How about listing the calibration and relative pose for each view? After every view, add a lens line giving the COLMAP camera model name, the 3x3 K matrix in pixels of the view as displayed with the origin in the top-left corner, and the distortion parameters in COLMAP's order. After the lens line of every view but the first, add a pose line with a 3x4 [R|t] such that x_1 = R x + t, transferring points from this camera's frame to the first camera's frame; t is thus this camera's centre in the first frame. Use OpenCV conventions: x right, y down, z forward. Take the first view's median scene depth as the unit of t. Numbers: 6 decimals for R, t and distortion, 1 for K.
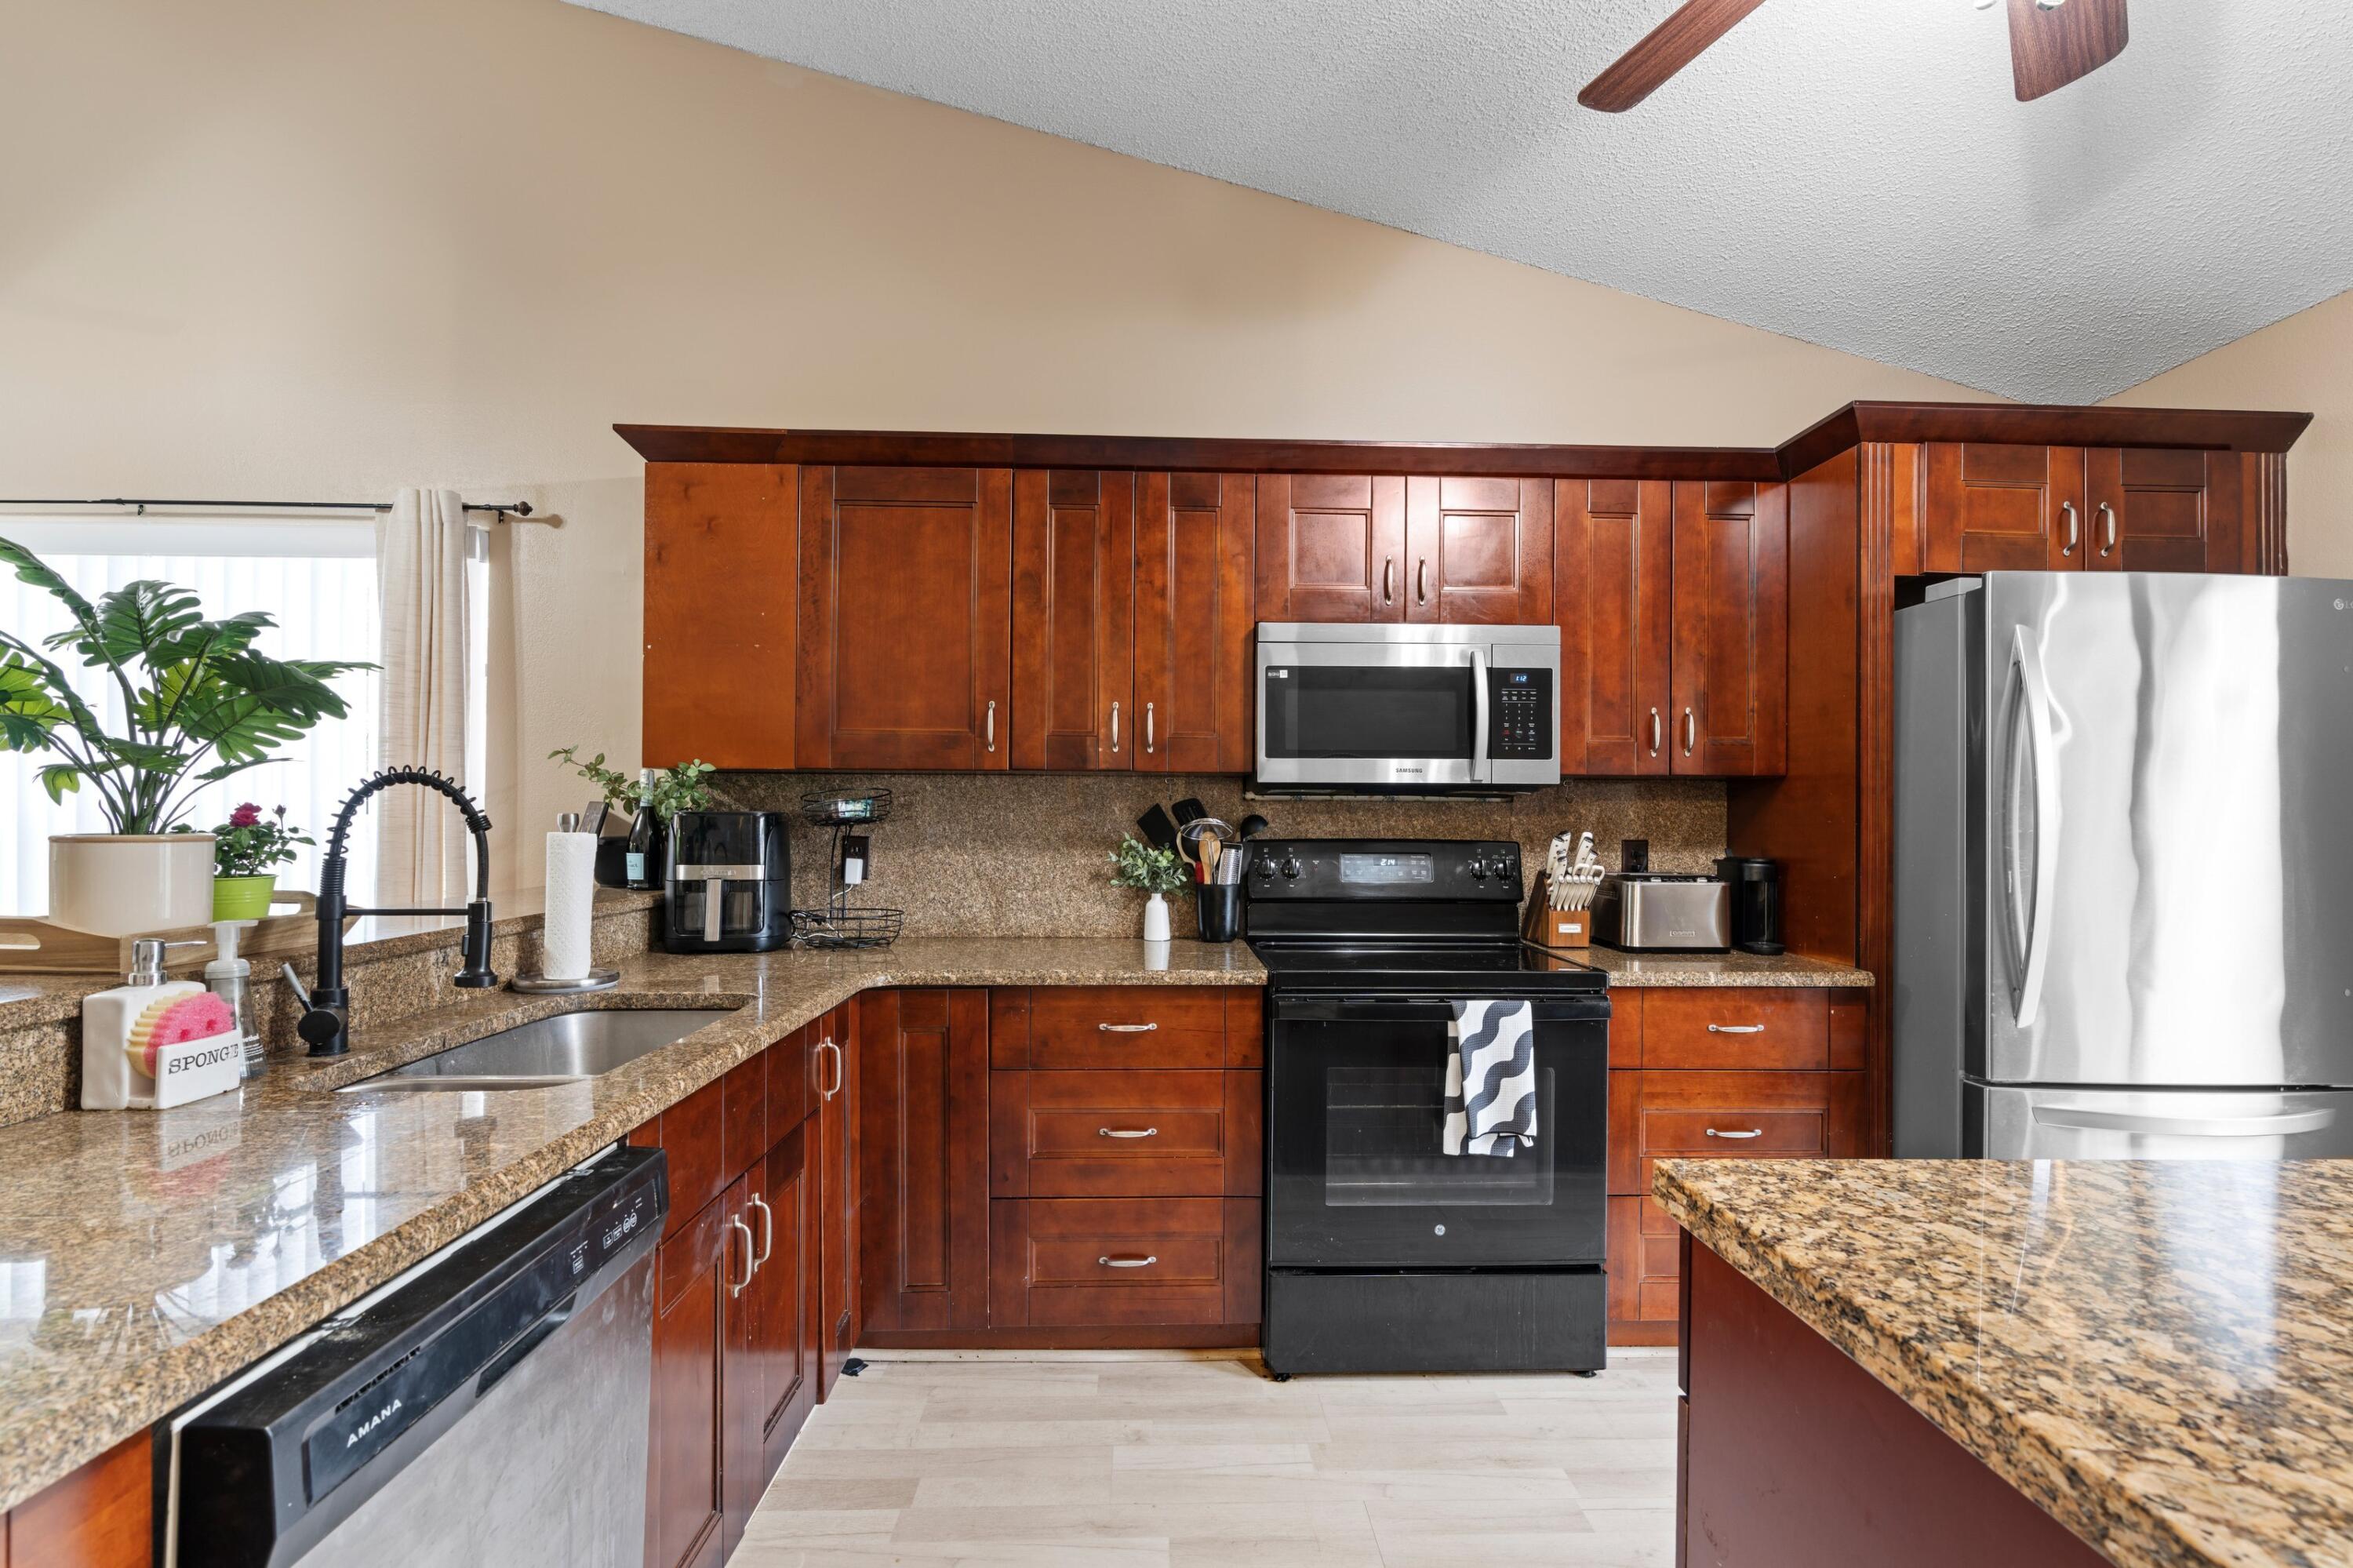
lens RADIAL K [[1067.8, 0, 1178.0], [0, 1067.8, 809.2], [0, 0, 1]] dist [-0.002952, -0.000774]
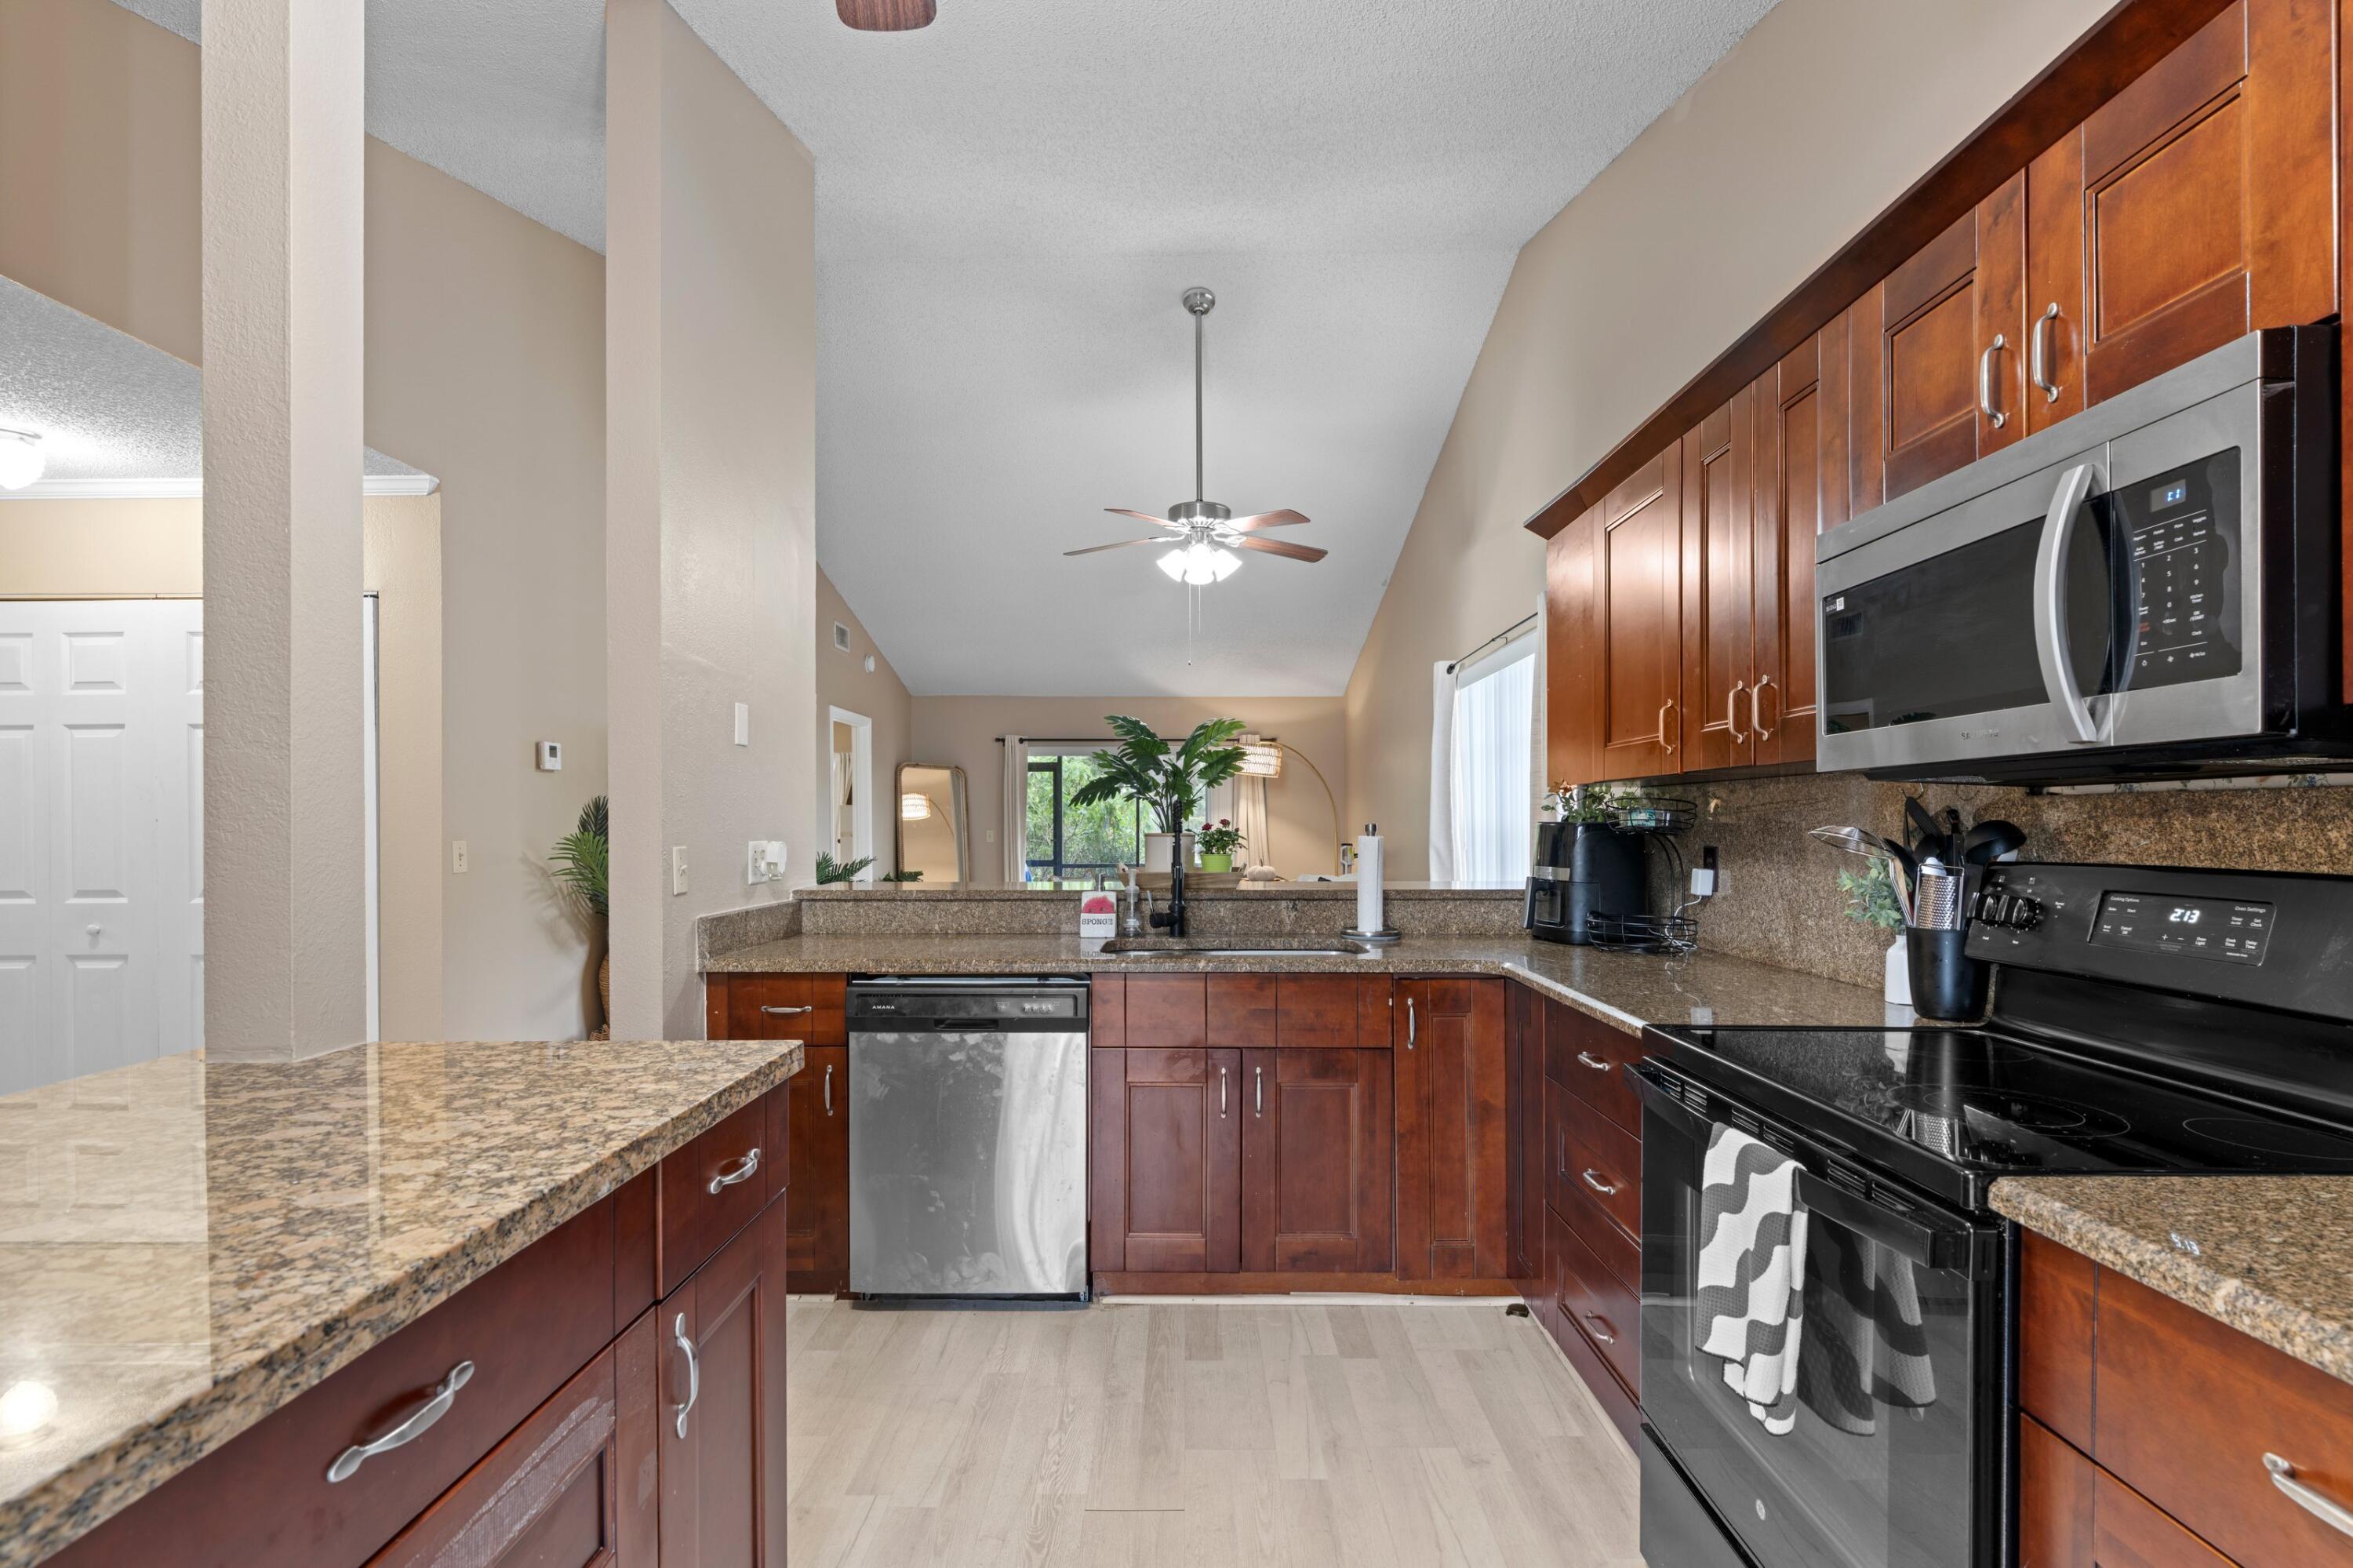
lens RADIAL K [[1067.8, 0, 1178.0], [0, 1067.8, 809.2], [0, 0, 1]] dist [-0.002952, -0.000774]
pose [[-0.042760, -0.019537, -0.998894, 0.761896], [0.004829, 0.999793, -0.019761, 0.009637], [0.999074, -0.005668, -0.042657, 0.620746]]
